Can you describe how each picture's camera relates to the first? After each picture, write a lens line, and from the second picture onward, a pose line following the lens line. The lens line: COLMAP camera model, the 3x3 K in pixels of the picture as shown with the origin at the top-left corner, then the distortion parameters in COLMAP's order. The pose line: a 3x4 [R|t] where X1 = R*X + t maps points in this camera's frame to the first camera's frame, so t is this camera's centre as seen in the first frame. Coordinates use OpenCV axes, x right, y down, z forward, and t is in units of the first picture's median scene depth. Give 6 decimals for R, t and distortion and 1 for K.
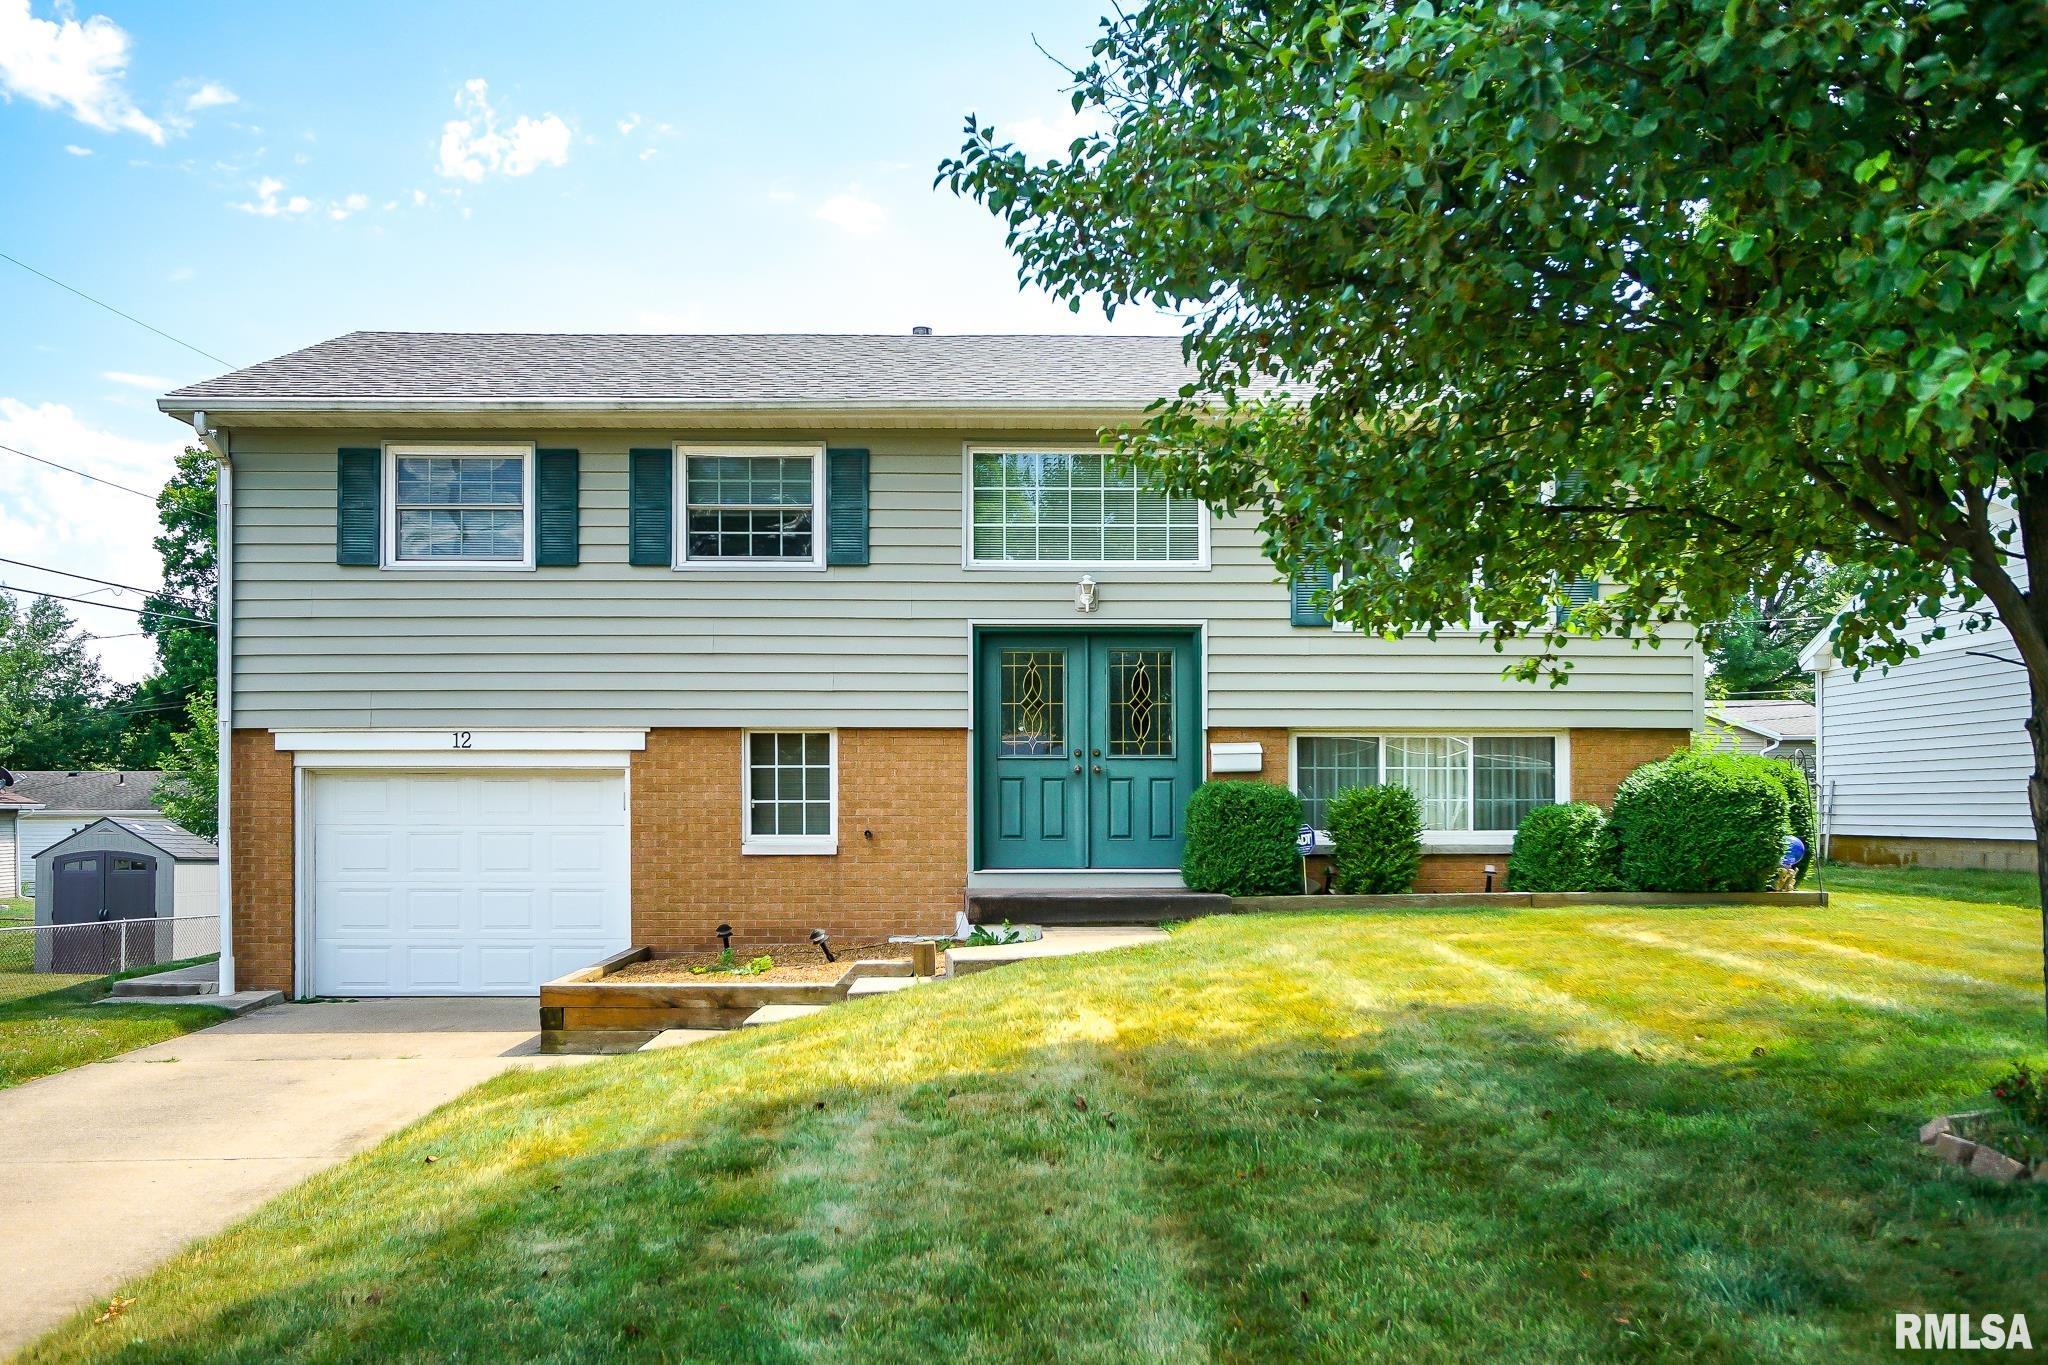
lens RADIAL K [[1754.7, 0, 1027.5], [0, 1754.7, 781.3], [0, 0, 1]] dist [0.000797, -0.008816]
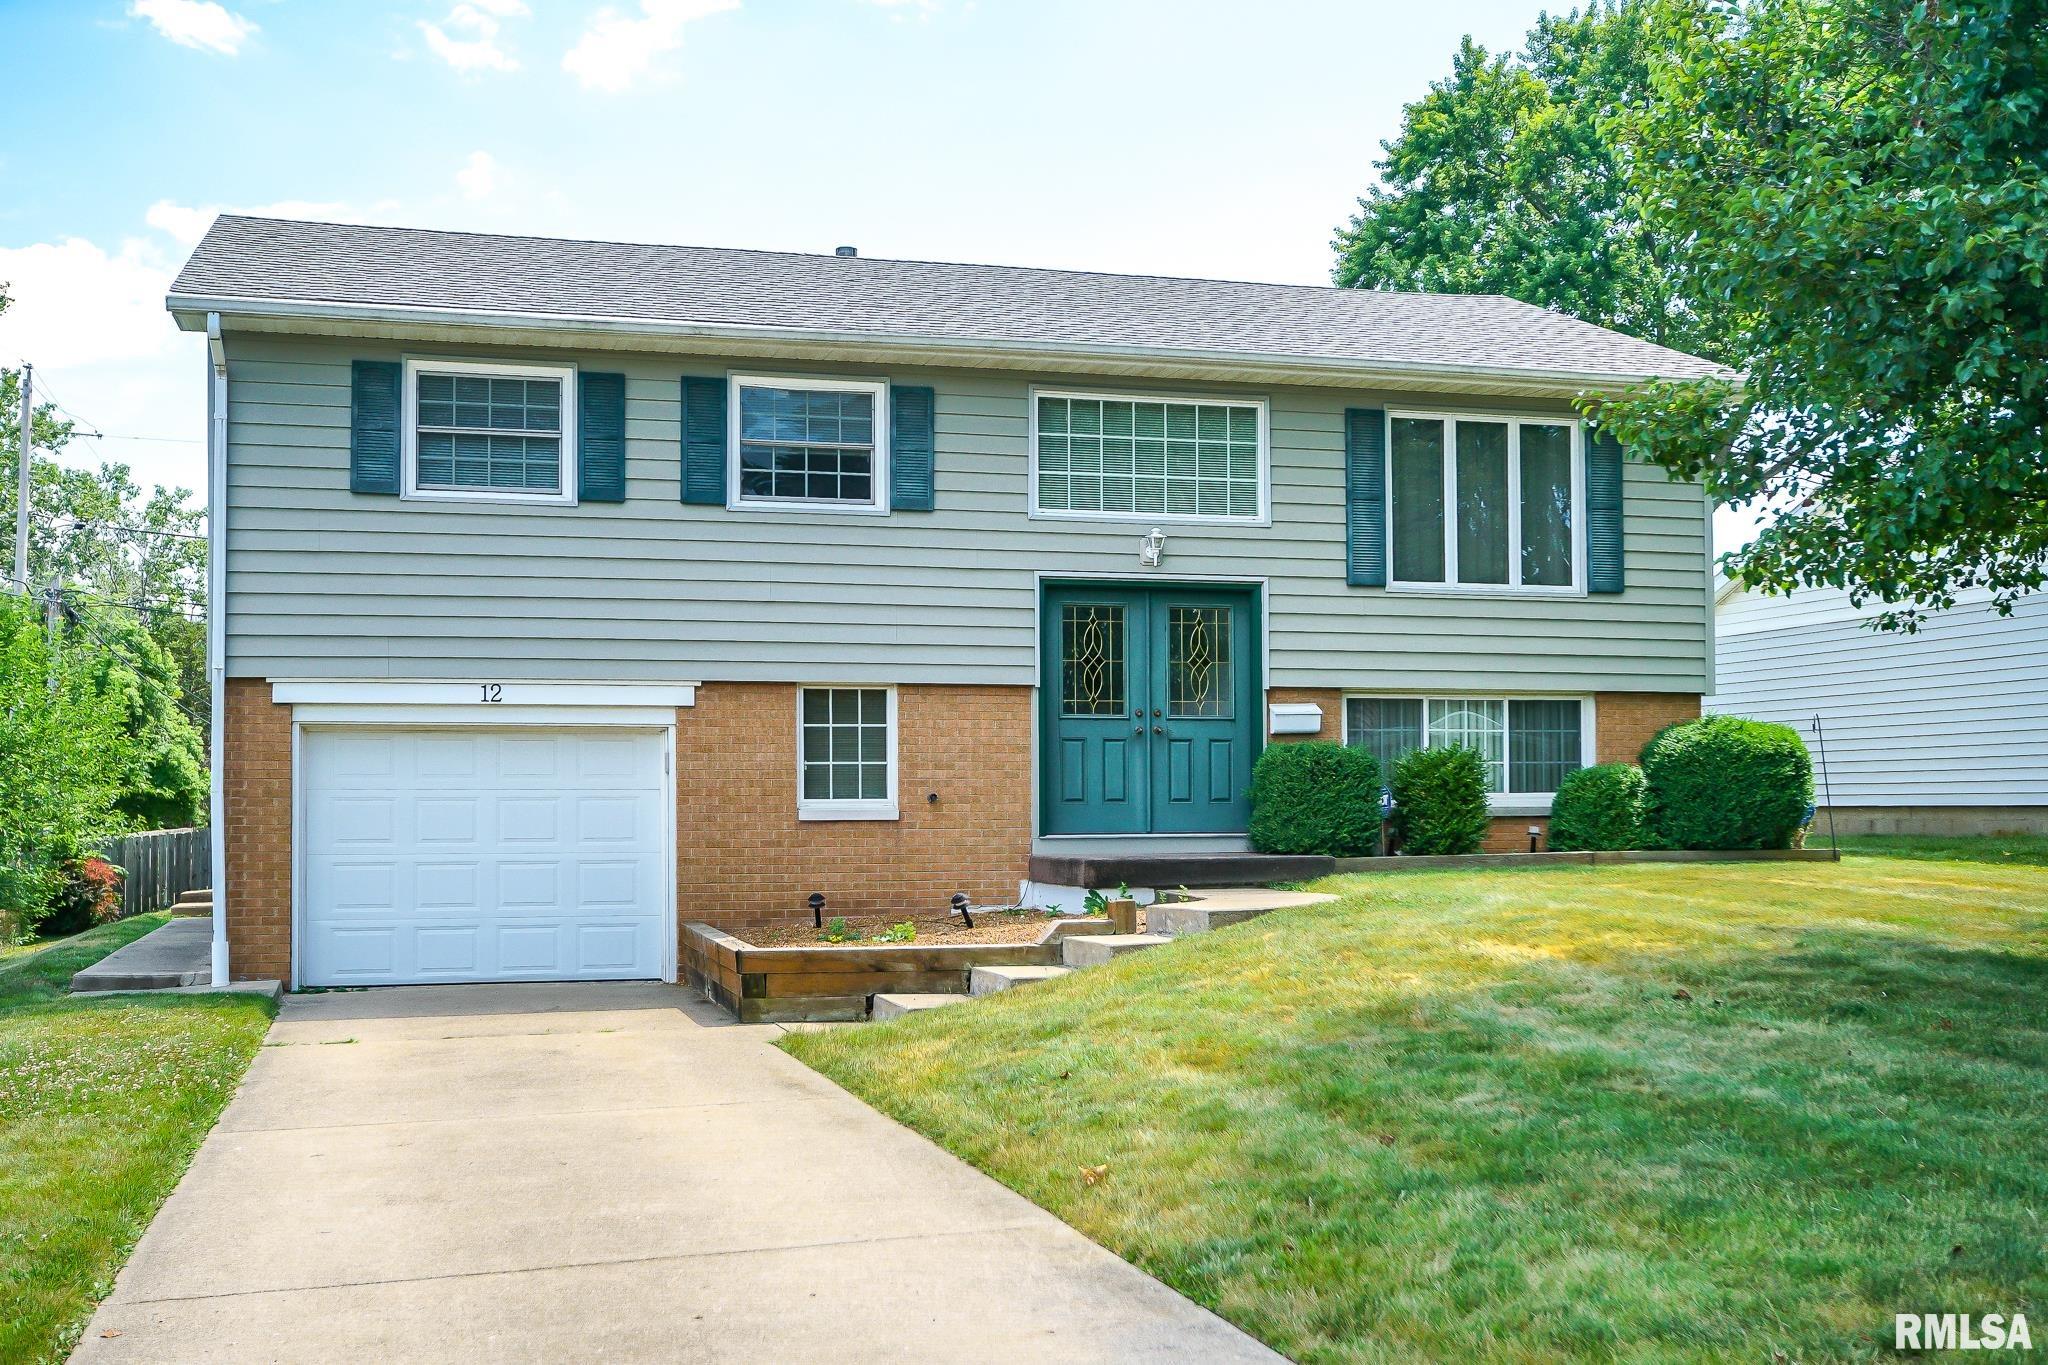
lens RADIAL K [[2085.7, 0, 1052.8], [0, 2085.7, 719.1], [0, 0, 1]] dist [0.008556, 0.000000]
pose [[0.970382, 0.005305, 0.241518, -0.297851], [0.000359, 0.999726, -0.023403, 0.014404], [-0.241576, 0.022796, 0.970114, -0.095396]]
